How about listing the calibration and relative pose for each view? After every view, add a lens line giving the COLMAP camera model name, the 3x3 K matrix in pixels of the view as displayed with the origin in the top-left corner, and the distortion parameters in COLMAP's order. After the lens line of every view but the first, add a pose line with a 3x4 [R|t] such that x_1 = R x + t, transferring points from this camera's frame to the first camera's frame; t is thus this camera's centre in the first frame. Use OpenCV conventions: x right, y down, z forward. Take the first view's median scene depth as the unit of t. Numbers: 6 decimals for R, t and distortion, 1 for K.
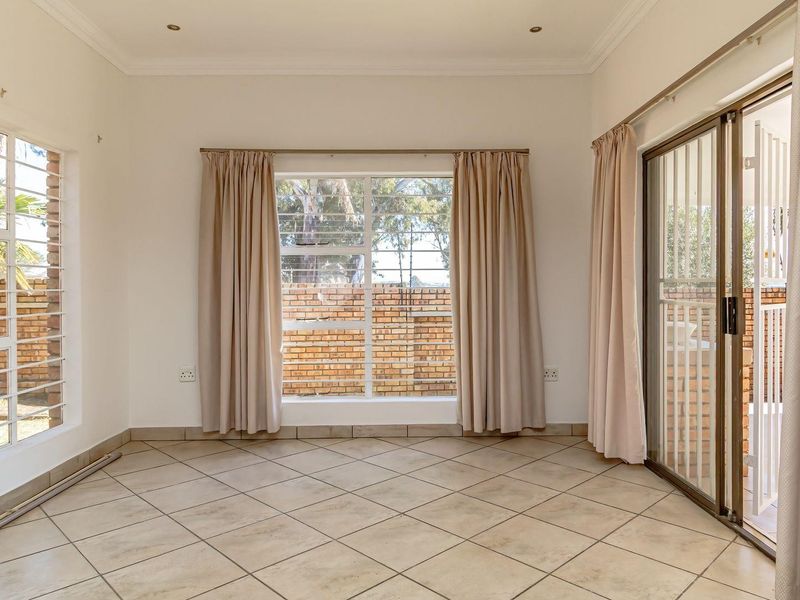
lens RADIAL K [[570.6, 0, 405.3], [0, 570.6, 285.3], [0, 0, 1]] dist [0.035104, 0.011302]
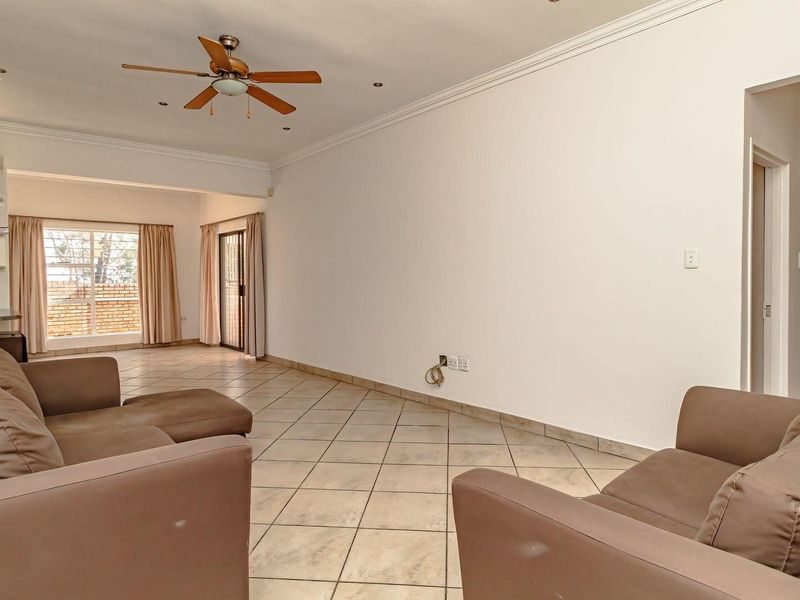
lens RADIAL K [[496.2, 0, 401.1], [0, 496.2, 291.6], [0, 0, 1]] dist [0.001806, 0.001266]
pose [[0.766595, -0.014355, 0.641971, -0.393385], [0.001690, 0.999792, 0.020338, -0.000033], [-0.642129, -0.014506, 0.766459, -1.217259]]
